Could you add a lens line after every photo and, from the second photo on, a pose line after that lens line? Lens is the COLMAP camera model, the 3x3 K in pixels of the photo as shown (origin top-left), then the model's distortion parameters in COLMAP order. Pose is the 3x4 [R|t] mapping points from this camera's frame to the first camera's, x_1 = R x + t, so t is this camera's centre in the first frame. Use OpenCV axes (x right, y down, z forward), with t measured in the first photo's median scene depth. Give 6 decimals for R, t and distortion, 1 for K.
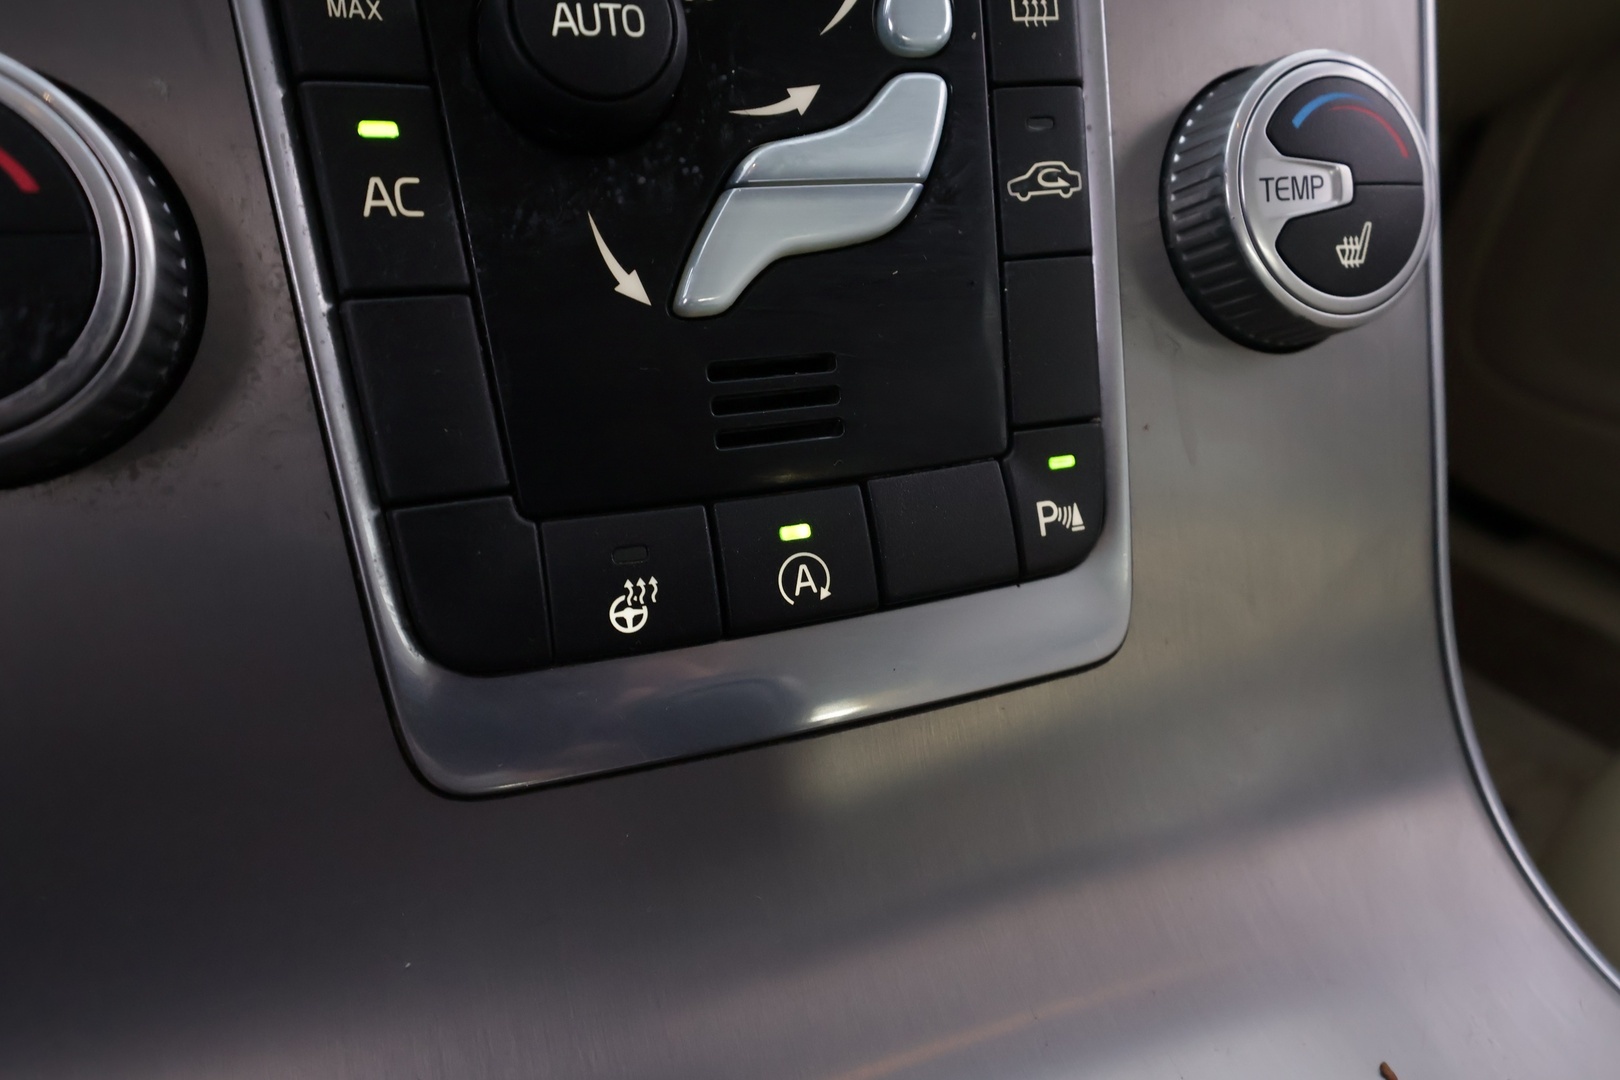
lens RADIAL K [[1136.2, 0, 815.8], [0, 1136.2, 542.0], [0, 0, 1]] dist [0.030672, 0.003921]
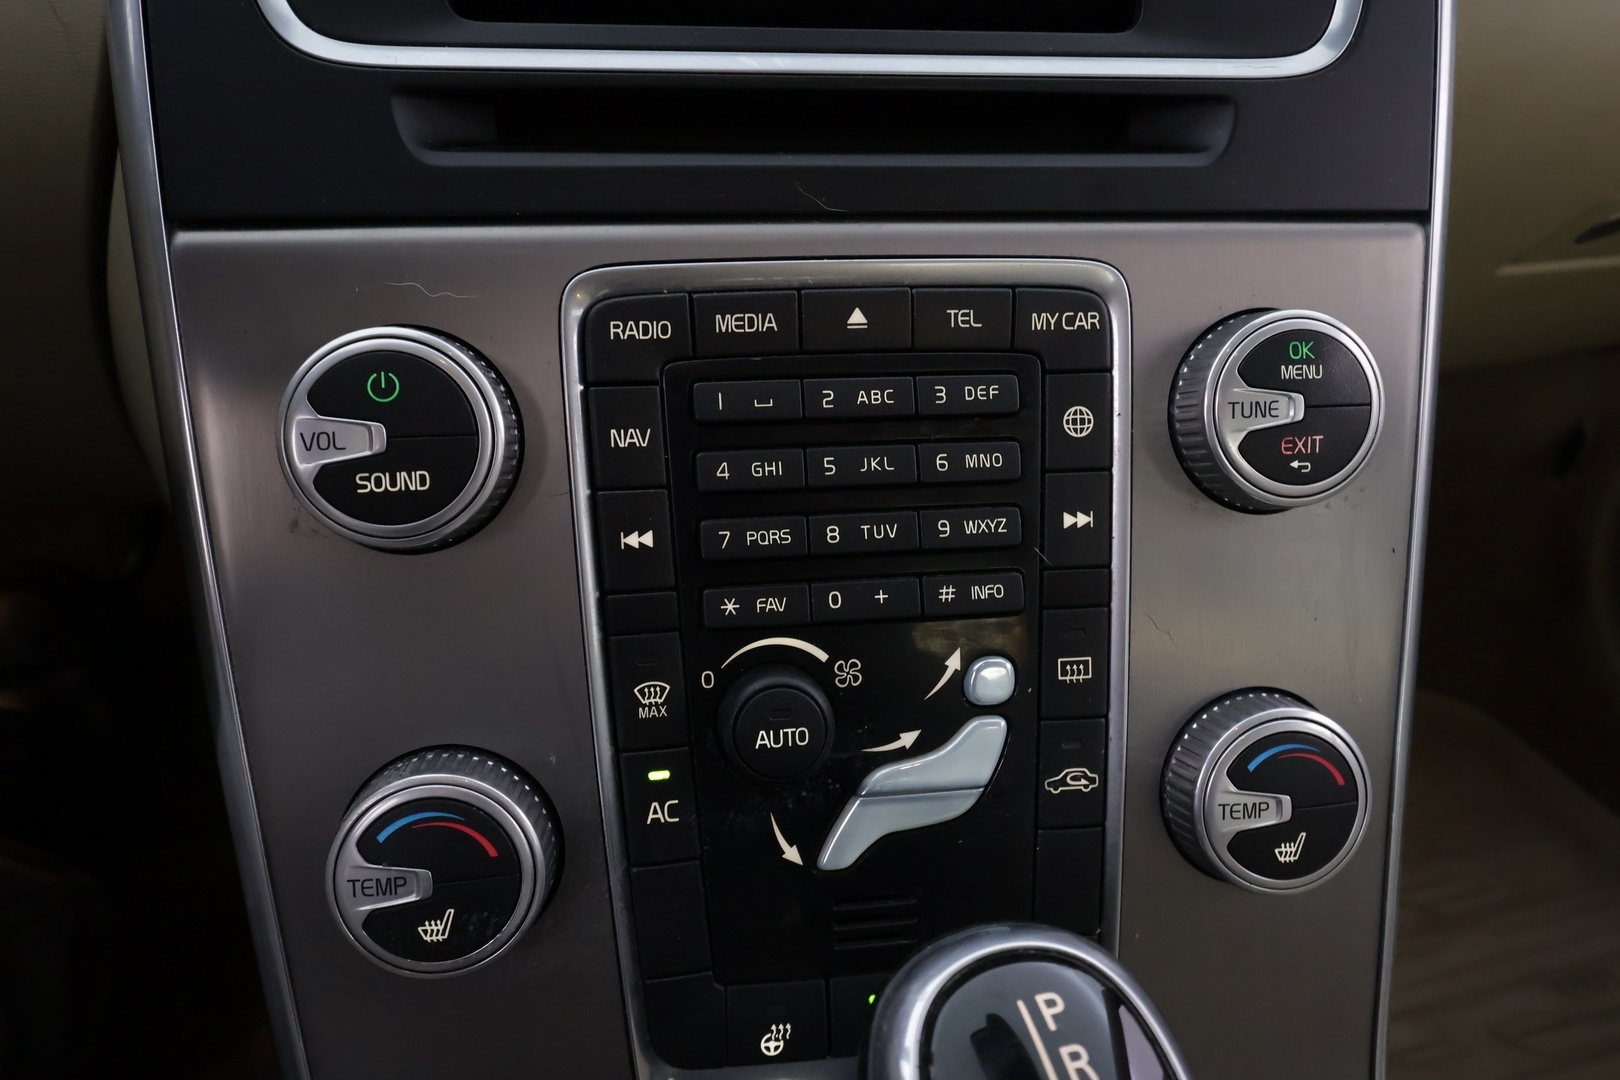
lens RADIAL K [[1136.2, 0, 808.5], [0, 1136.2, 538.0], [0, 0, 1]] dist [0.030672, 0.003921]
pose [[0.969883, 0.103370, -0.220550, 0.179485], [-0.094695, 0.994271, 0.049580, -0.751147], [0.224411, -0.027202, 0.974115, -0.605396]]
